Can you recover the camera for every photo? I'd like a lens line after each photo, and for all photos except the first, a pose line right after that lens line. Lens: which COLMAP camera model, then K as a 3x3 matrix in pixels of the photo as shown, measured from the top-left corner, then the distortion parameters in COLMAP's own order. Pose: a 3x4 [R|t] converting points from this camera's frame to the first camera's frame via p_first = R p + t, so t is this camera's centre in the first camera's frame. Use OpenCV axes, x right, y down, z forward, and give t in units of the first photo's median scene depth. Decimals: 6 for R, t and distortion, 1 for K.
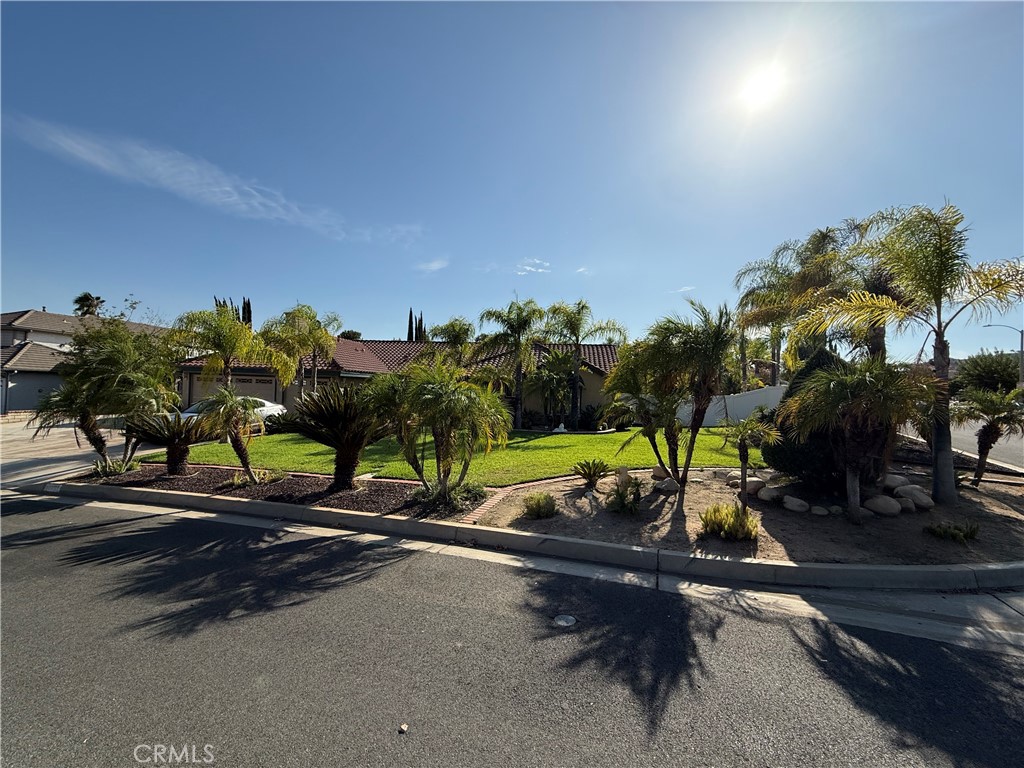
lens RADIAL K [[409.4, 0, 510.5], [0, 409.4, 390.8], [0, 0, 1]] dist [-0.002249, 0.000023]
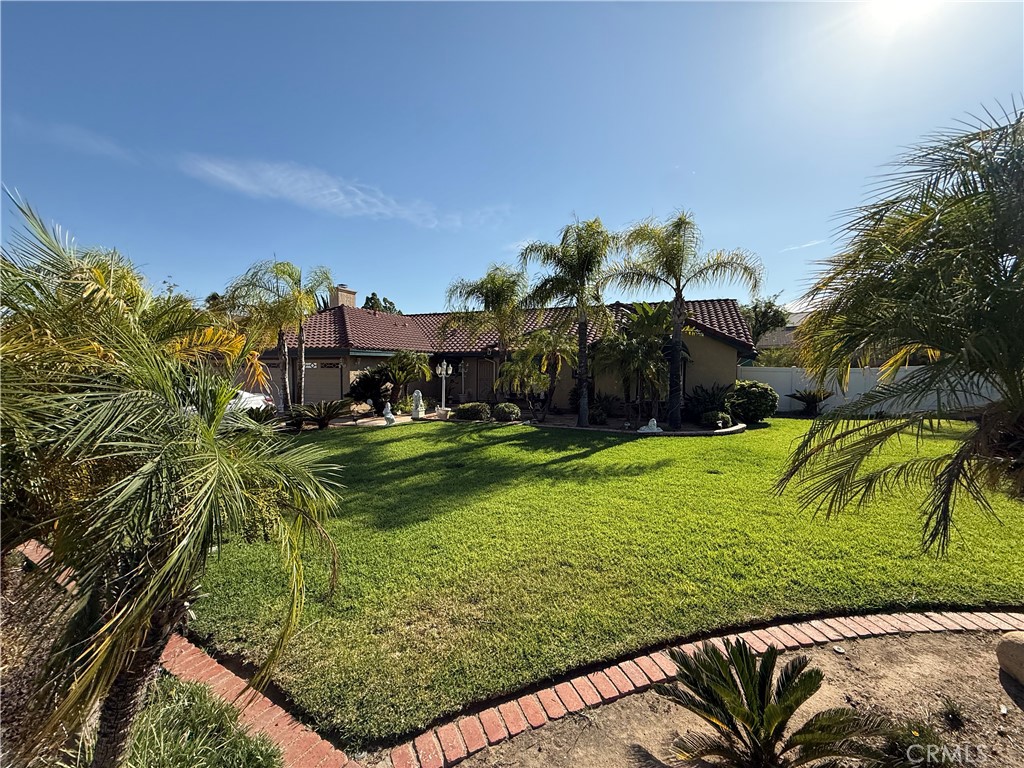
lens RADIAL K [[409.4, 0, 510.5], [0, 409.4, 390.8], [0, 0, 1]] dist [-0.002249, 0.000023]
pose [[0.974209, -0.017830, -0.224940, 0.037458], [0.029728, 0.998326, 0.049619, 0.000858], [0.223679, -0.055026, 0.973108, 0.237570]]
